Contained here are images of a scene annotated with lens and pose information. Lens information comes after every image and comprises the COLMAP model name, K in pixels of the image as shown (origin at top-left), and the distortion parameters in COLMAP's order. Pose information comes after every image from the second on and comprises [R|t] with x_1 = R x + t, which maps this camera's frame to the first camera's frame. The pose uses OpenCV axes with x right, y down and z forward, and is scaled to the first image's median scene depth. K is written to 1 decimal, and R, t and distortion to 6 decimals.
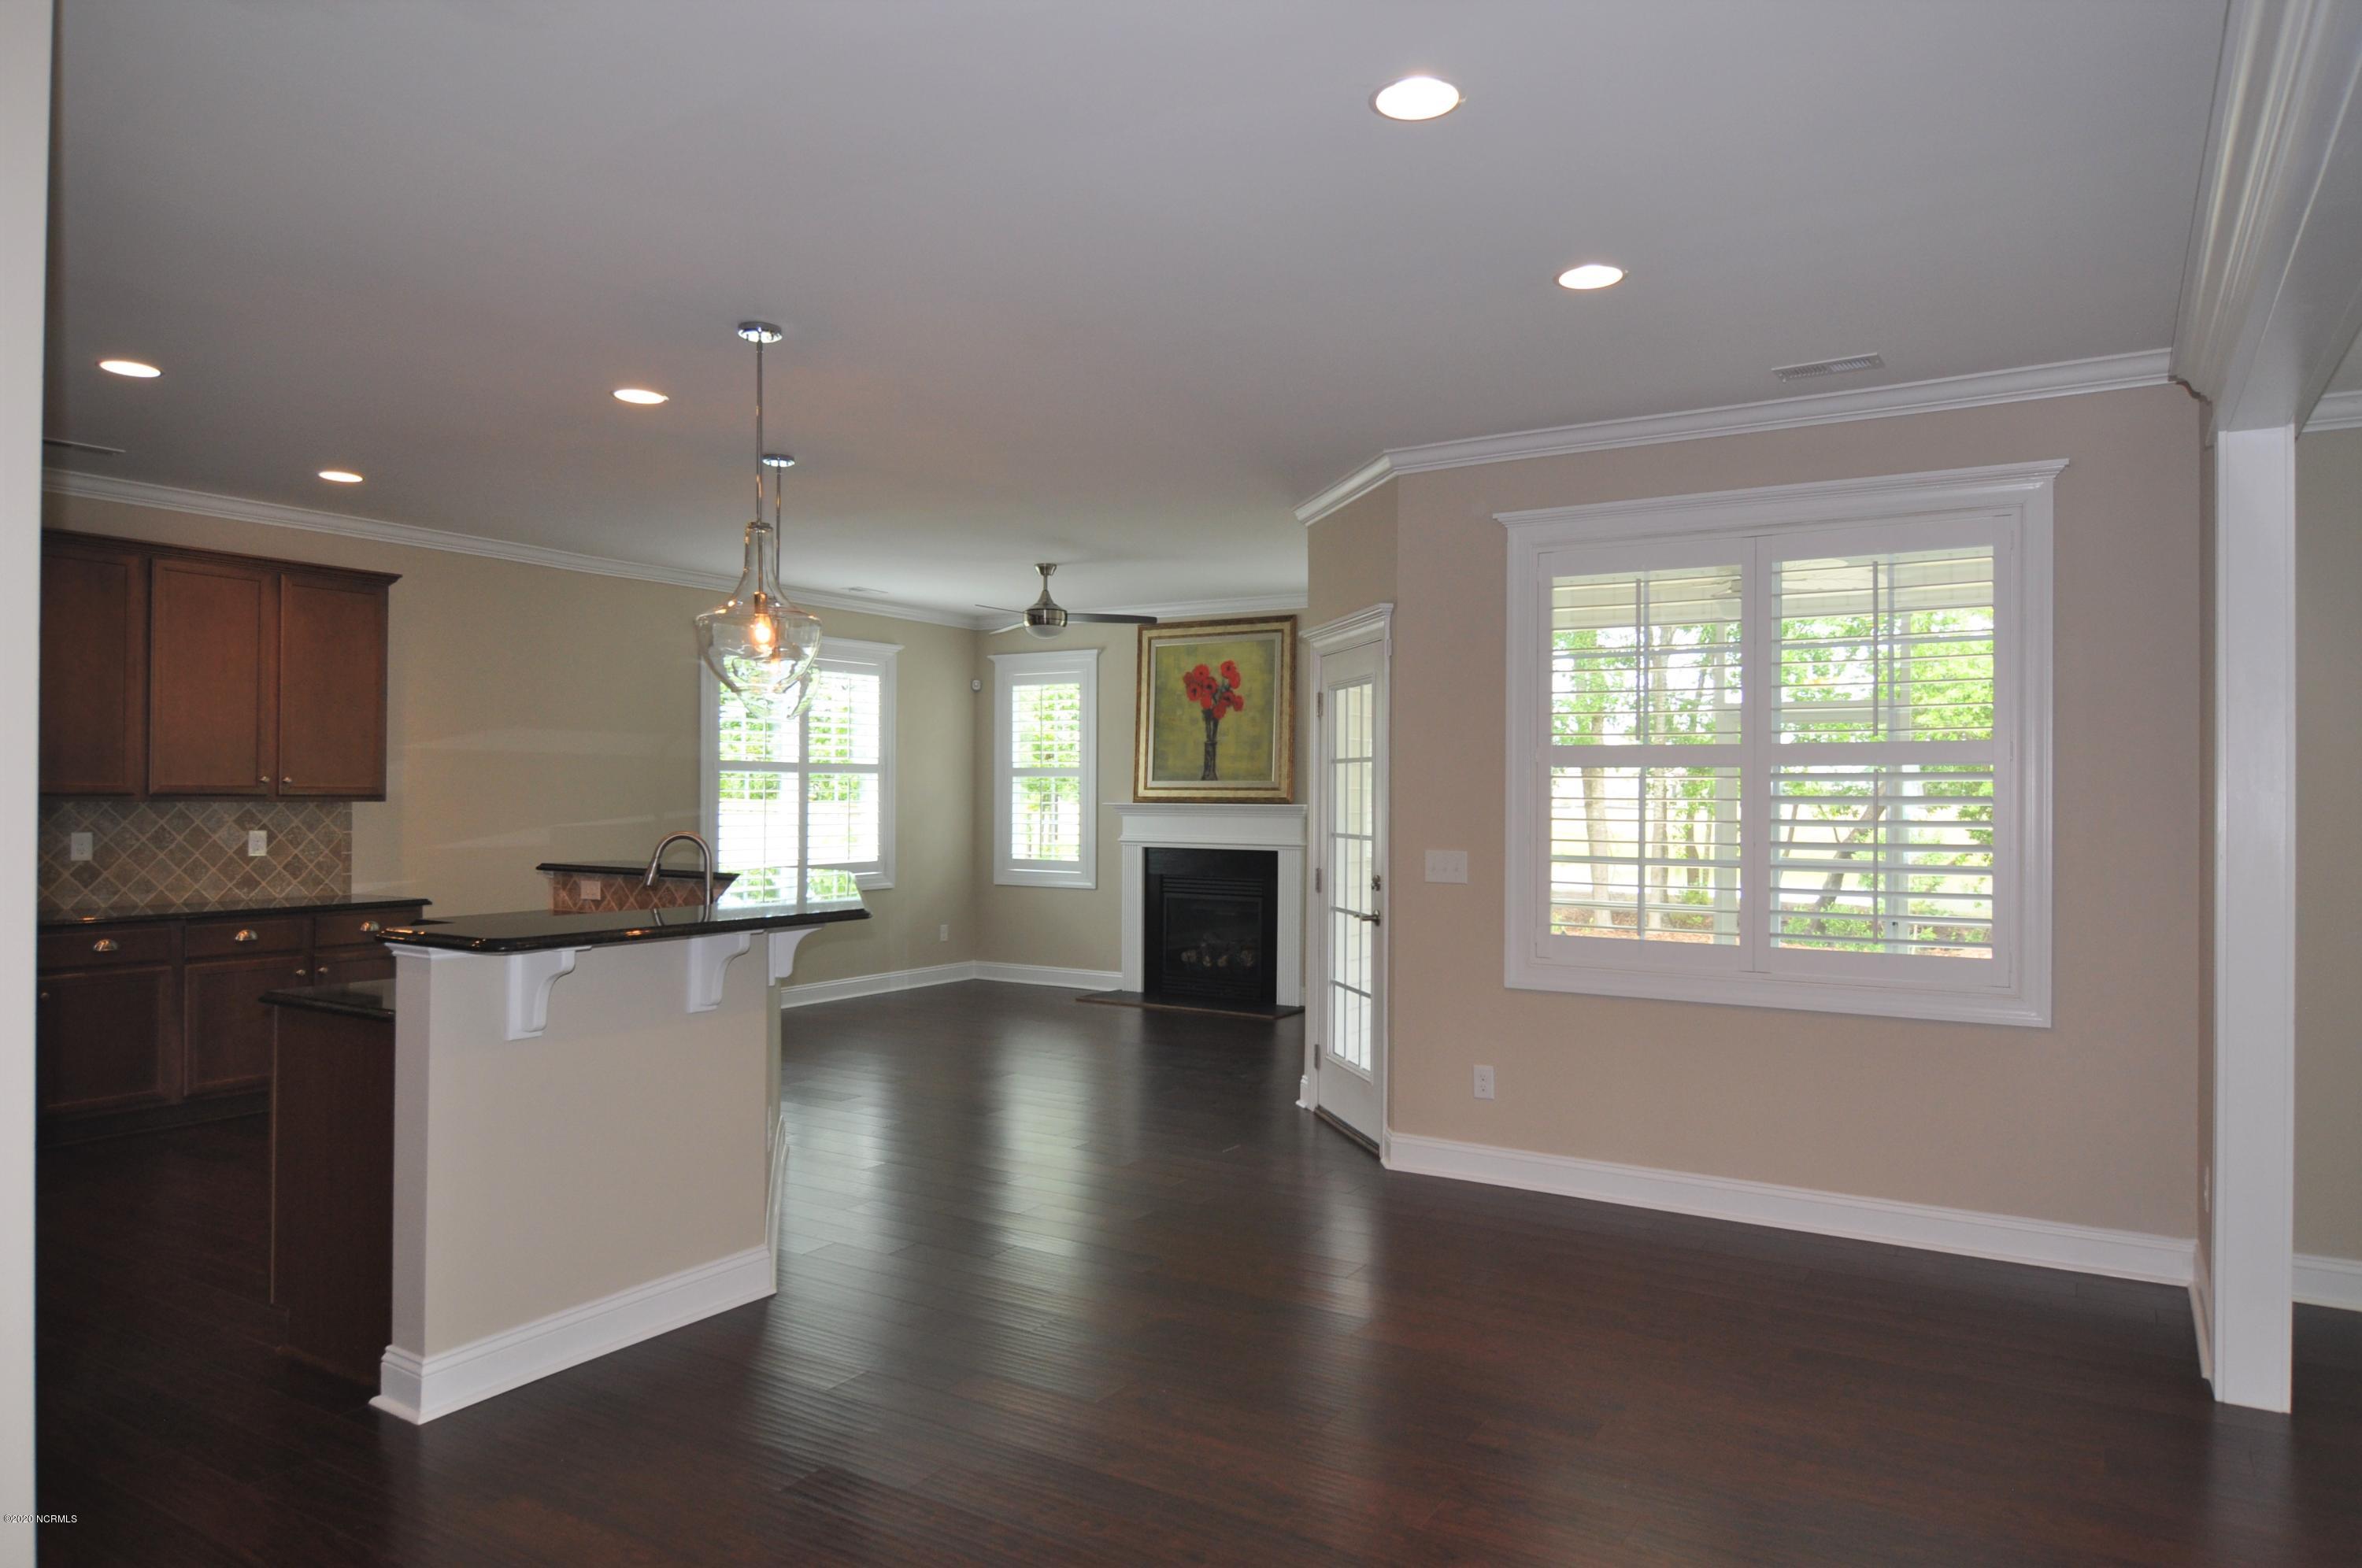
lens RADIAL K [[1503.9, 0, 1181.0], [0, 1503.9, 784.0], [0, 0, 1]] dist [-0.001988, -0.004335]
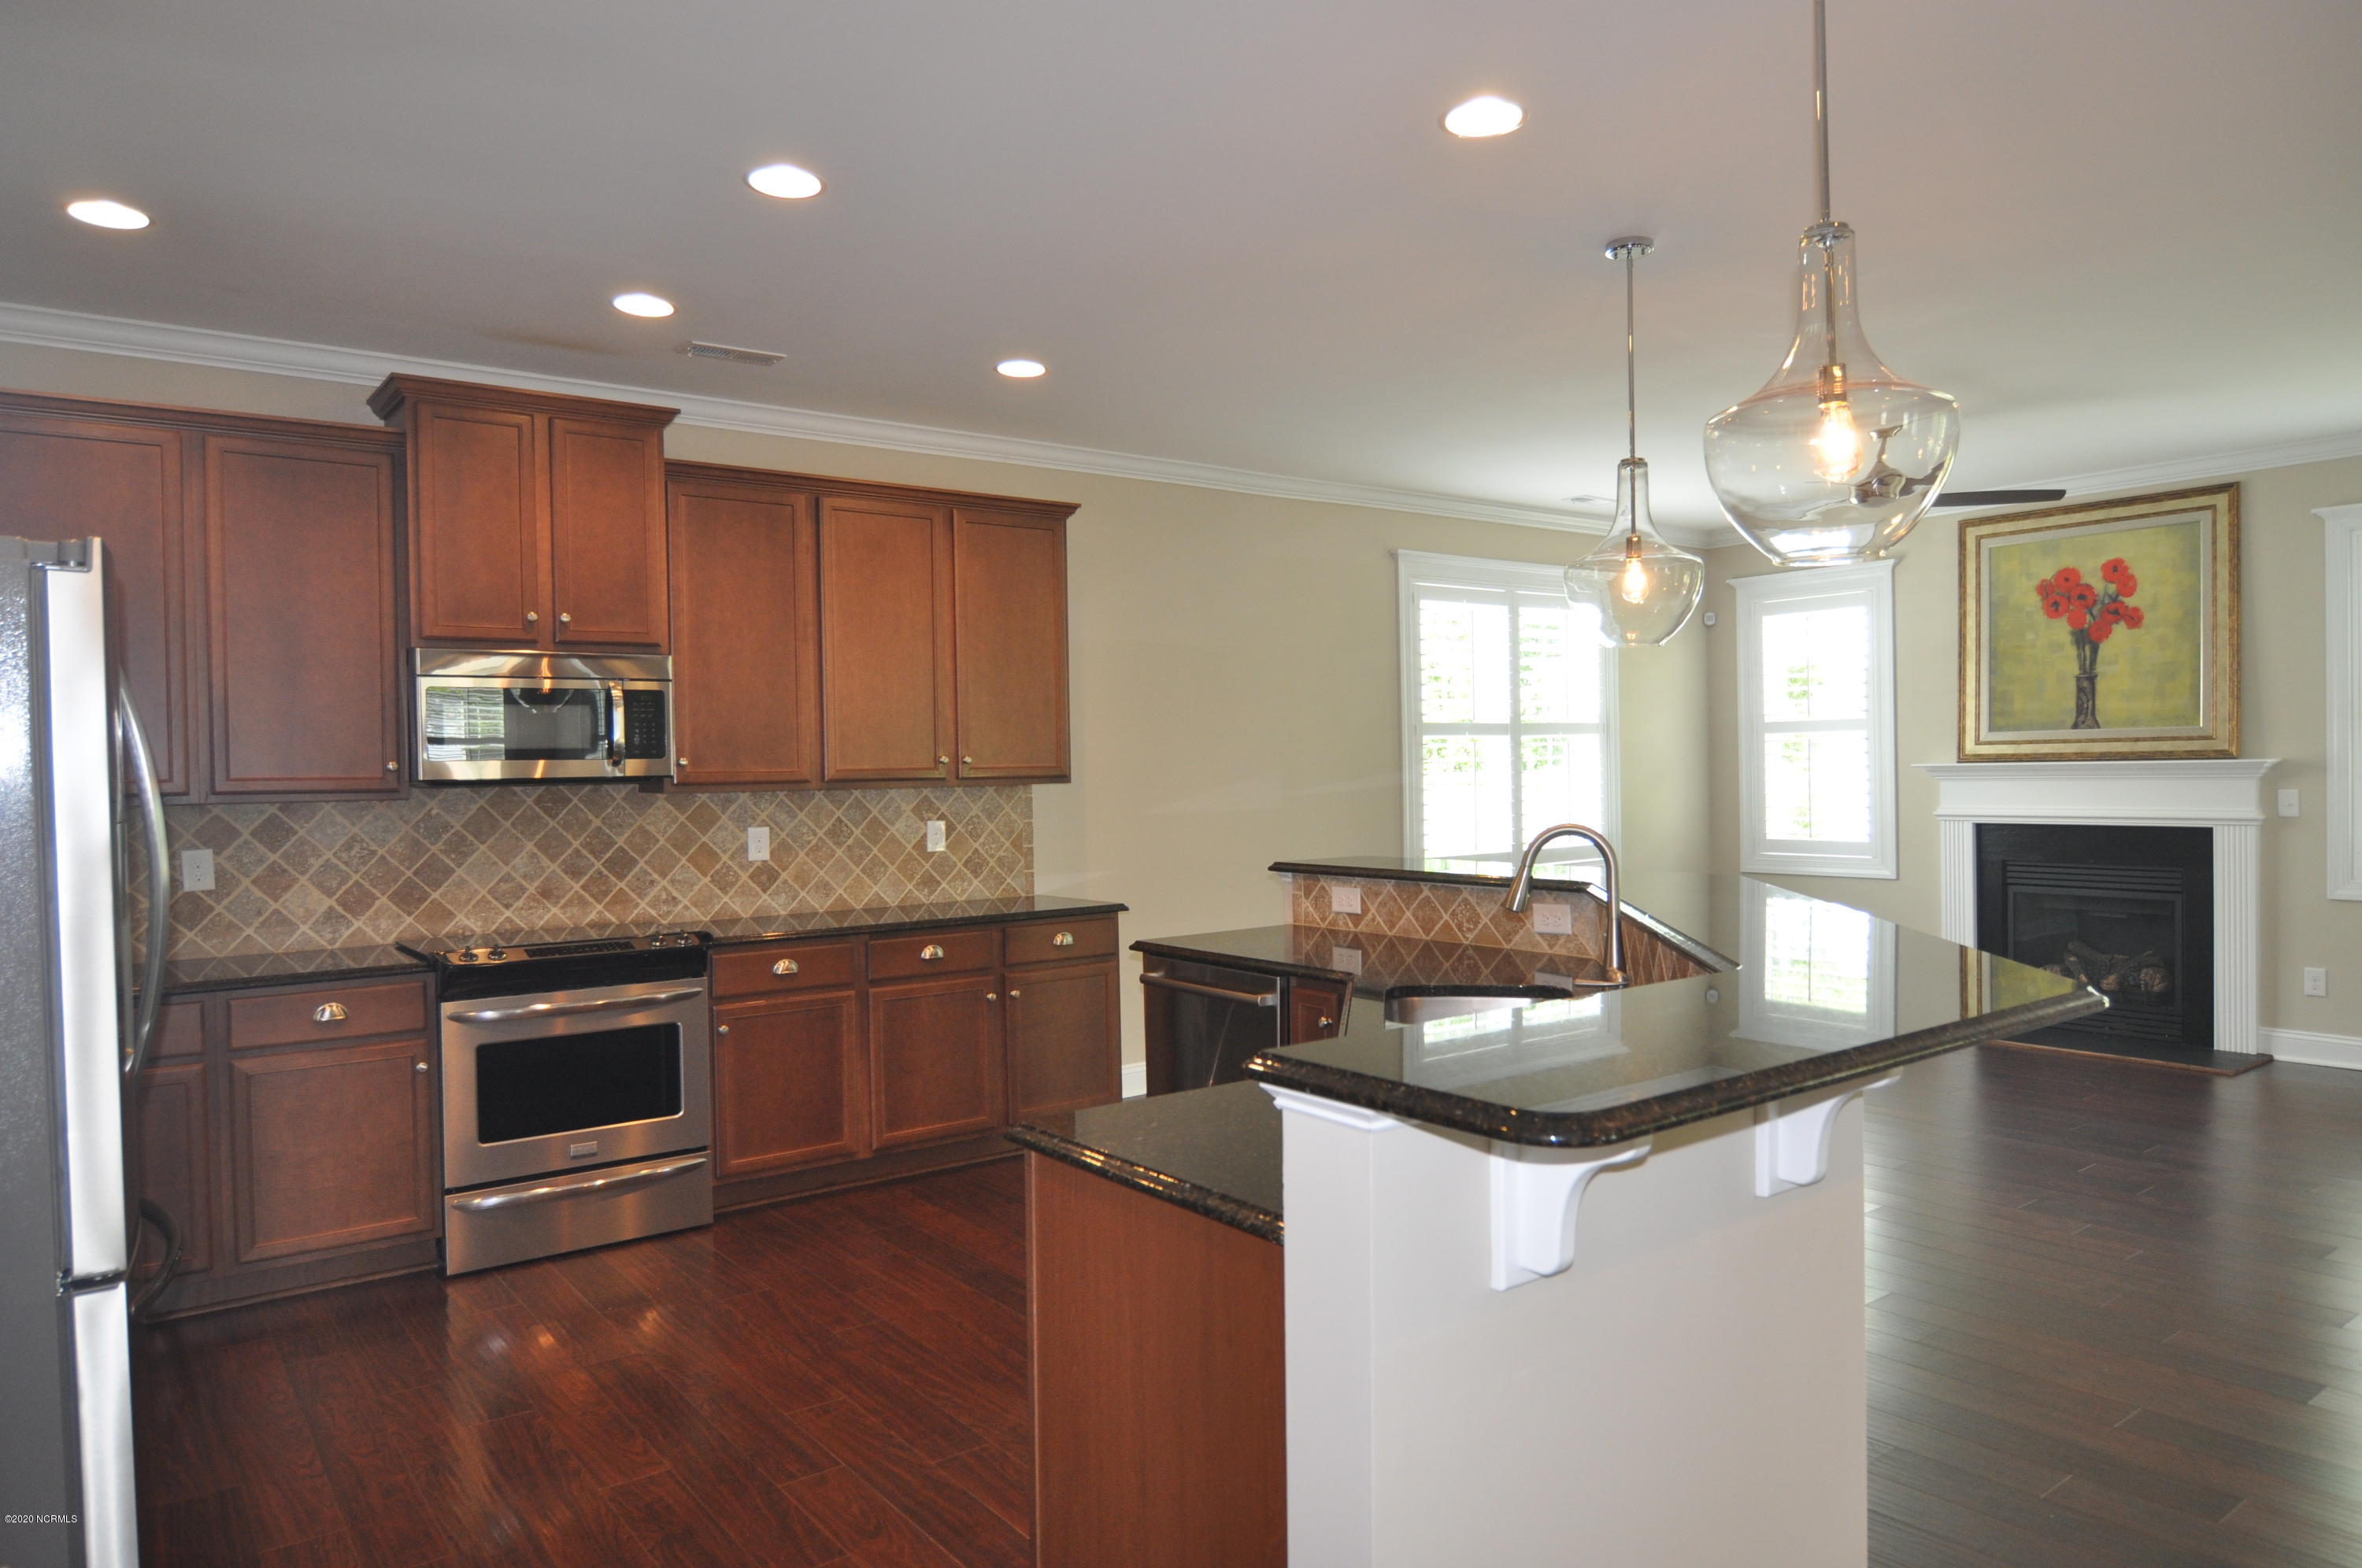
lens RADIAL K [[1503.9, 0, 1181.0], [0, 1503.9, 784.0], [0, 0, 1]] dist [-0.001988, -0.004335]
pose [[0.933016, -0.020256, -0.359264, -0.131997], [0.027812, 0.999487, 0.015874, 0.000594], [0.358759, -0.024802, 0.933101, 0.189616]]
